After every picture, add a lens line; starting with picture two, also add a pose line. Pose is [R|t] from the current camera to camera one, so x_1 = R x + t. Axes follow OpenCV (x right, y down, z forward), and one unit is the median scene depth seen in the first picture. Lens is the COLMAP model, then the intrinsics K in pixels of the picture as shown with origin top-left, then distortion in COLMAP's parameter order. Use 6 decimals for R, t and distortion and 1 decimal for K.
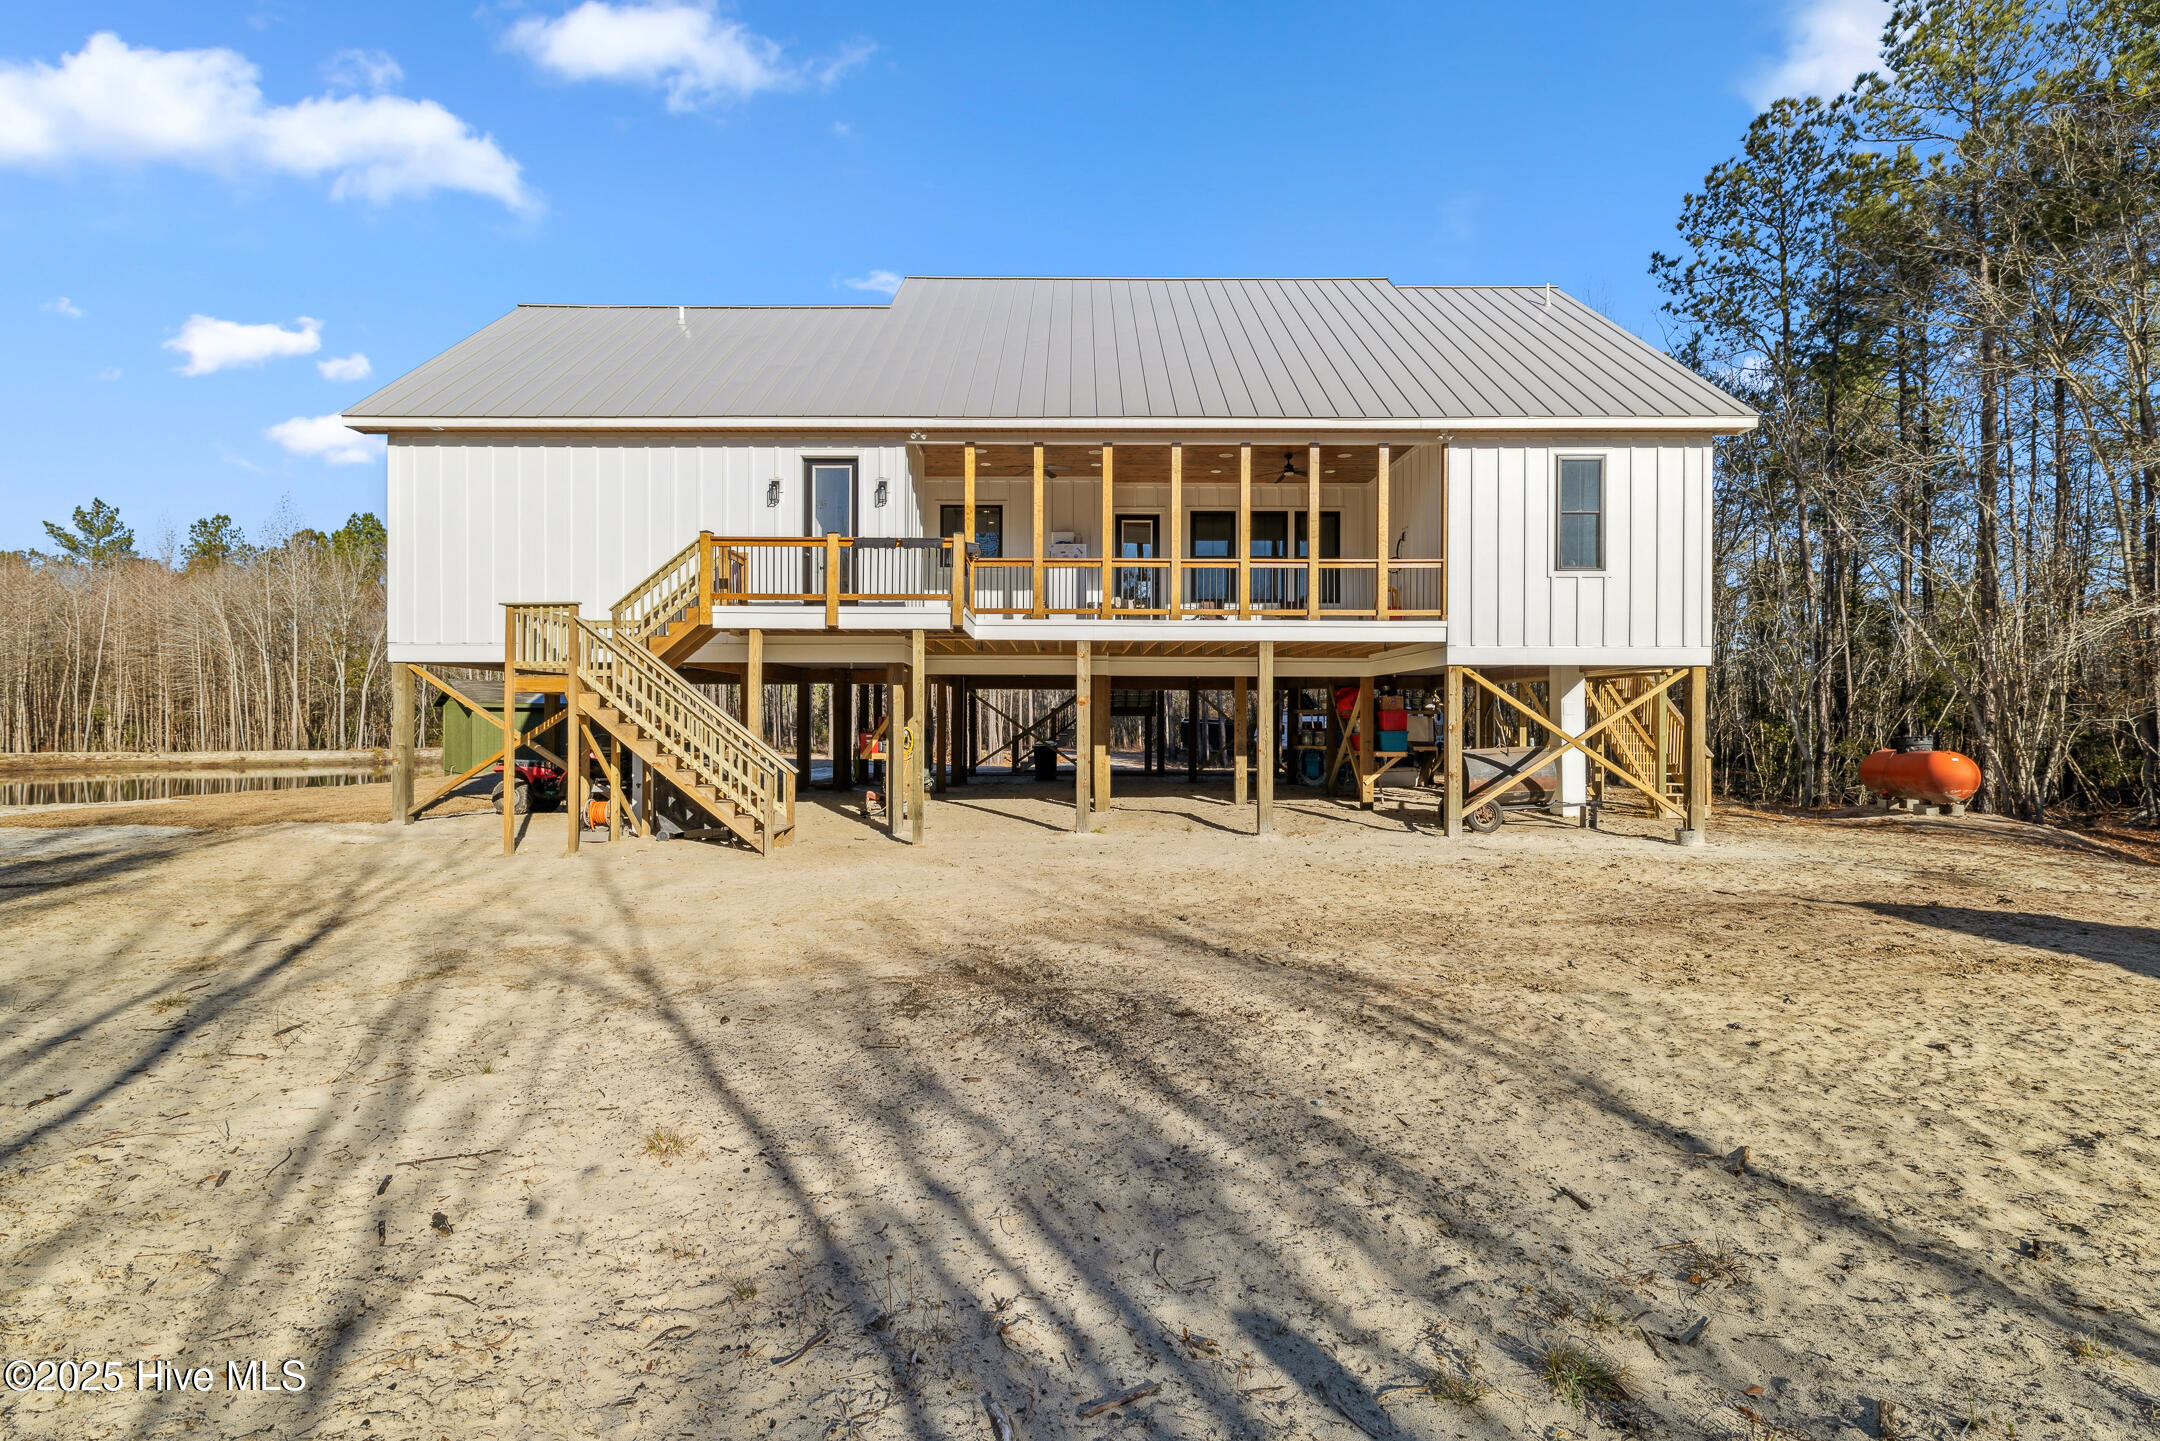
lens RADIAL K [[982.1, 0, 1082.5], [0, 982.1, 715.9], [0, 0, 1]] dist [-0.000130, 0.000295]
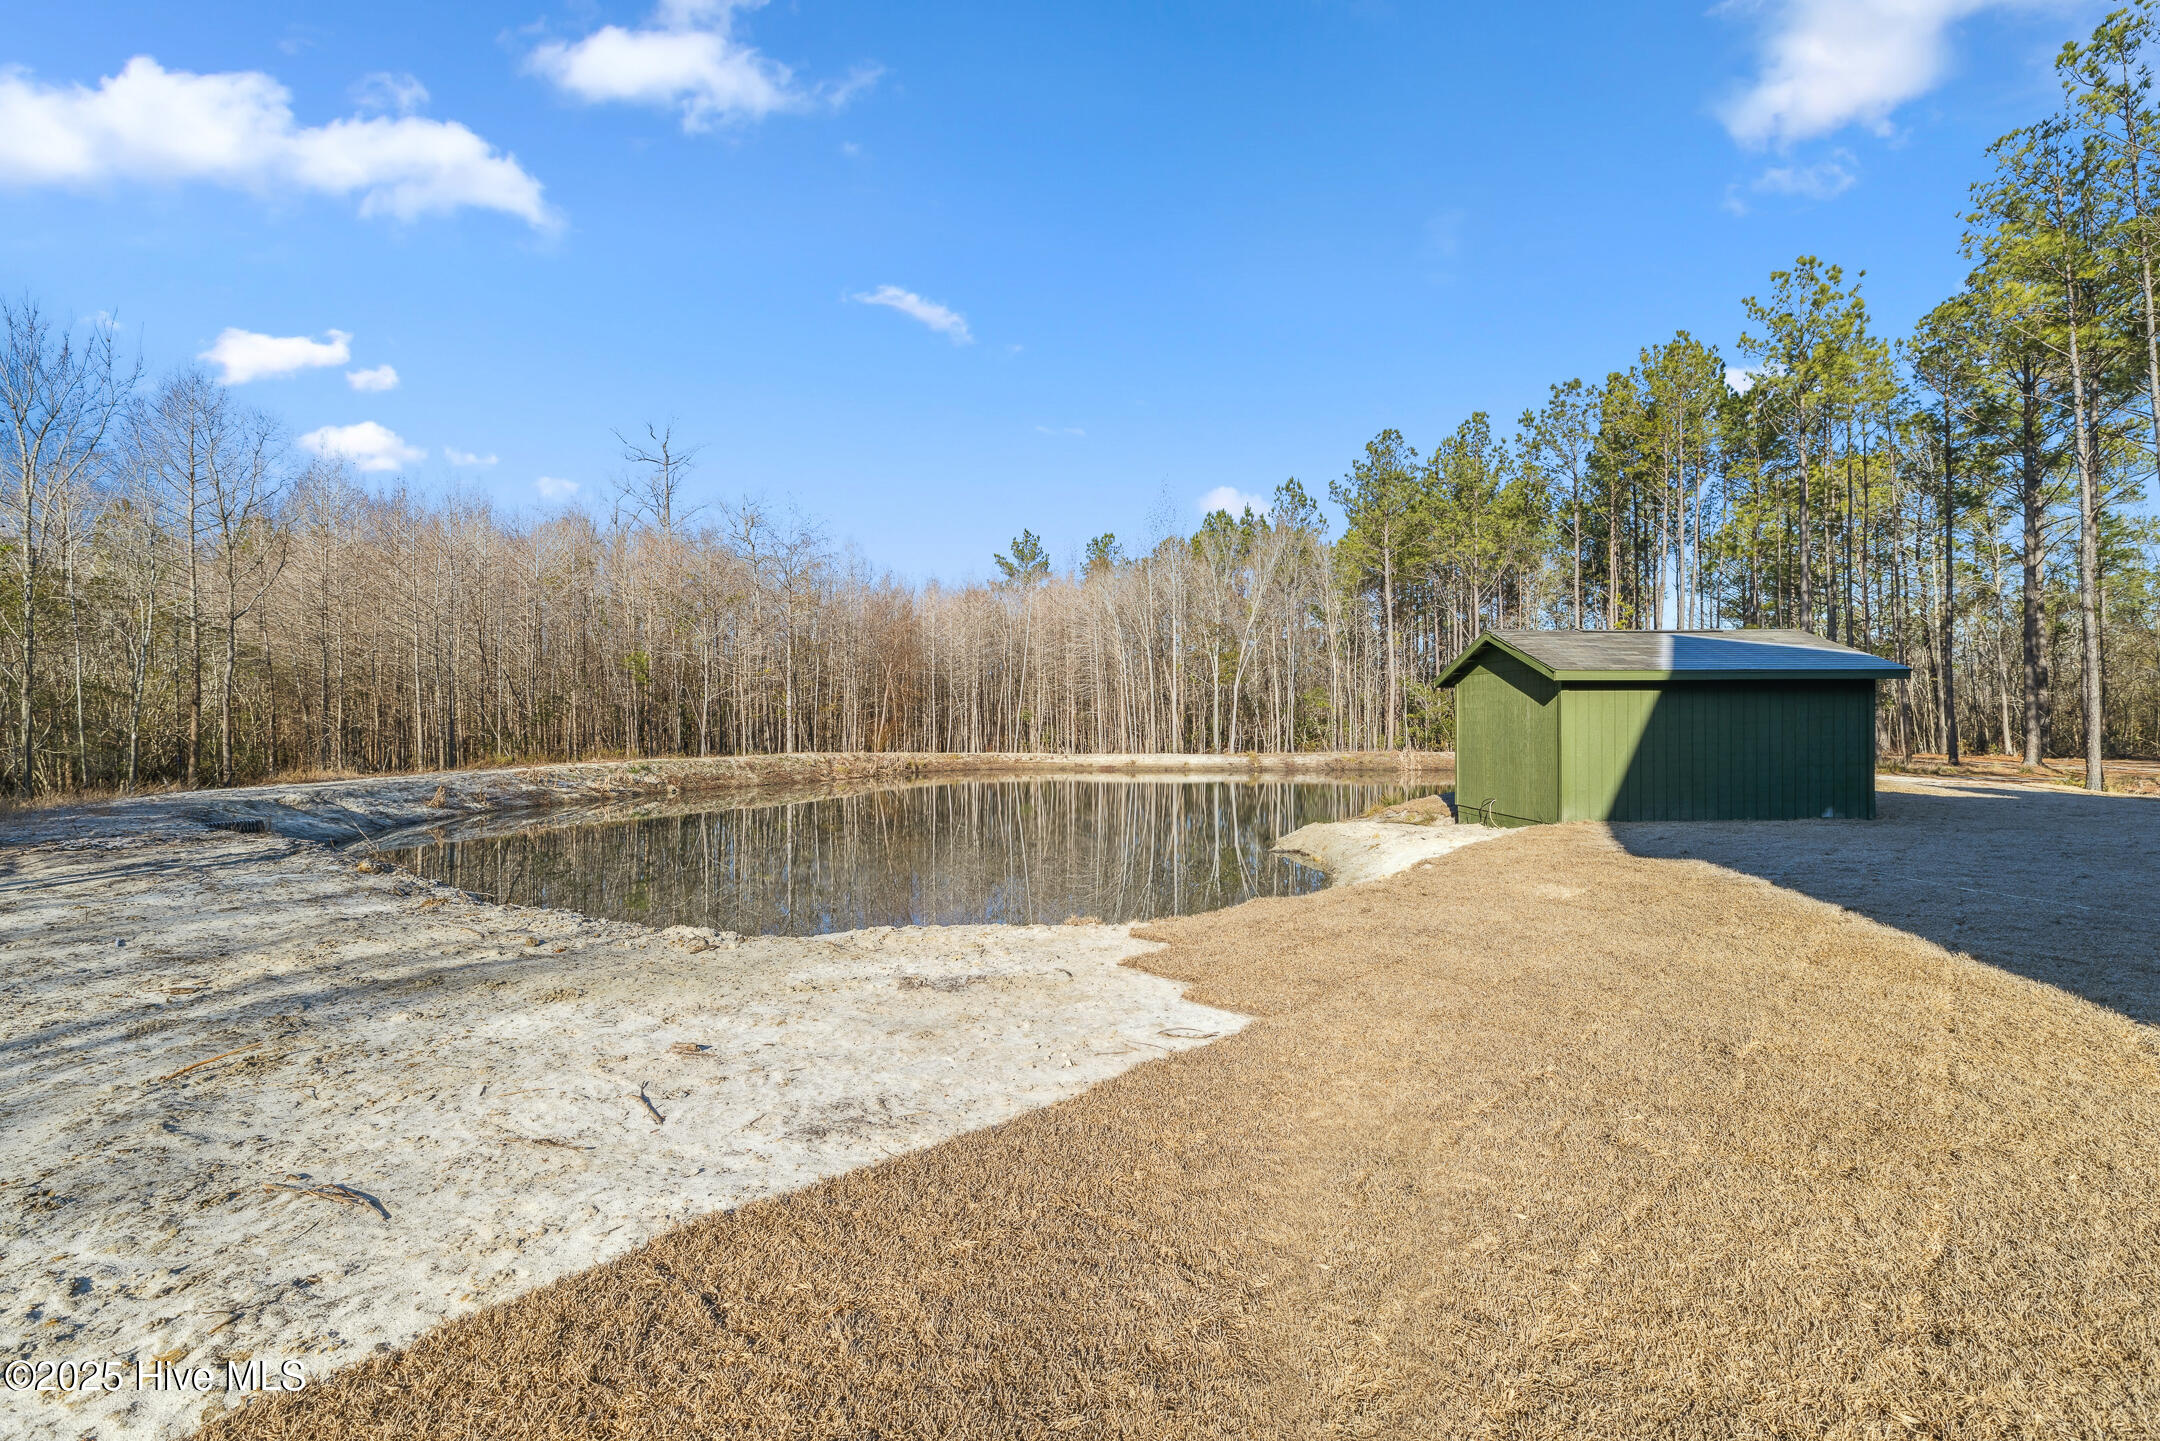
lens RADIAL K [[982.1, 0, 1079.4], [0, 982.1, 719.6], [0, 0, 1]] dist [-0.000130, 0.000295]
pose [[0.737622, -0.007737, -0.675170, -1.241191], [0.006930, 0.999968, -0.003889, 0.030223], [0.675179, -0.001810, 0.737652, 1.311398]]
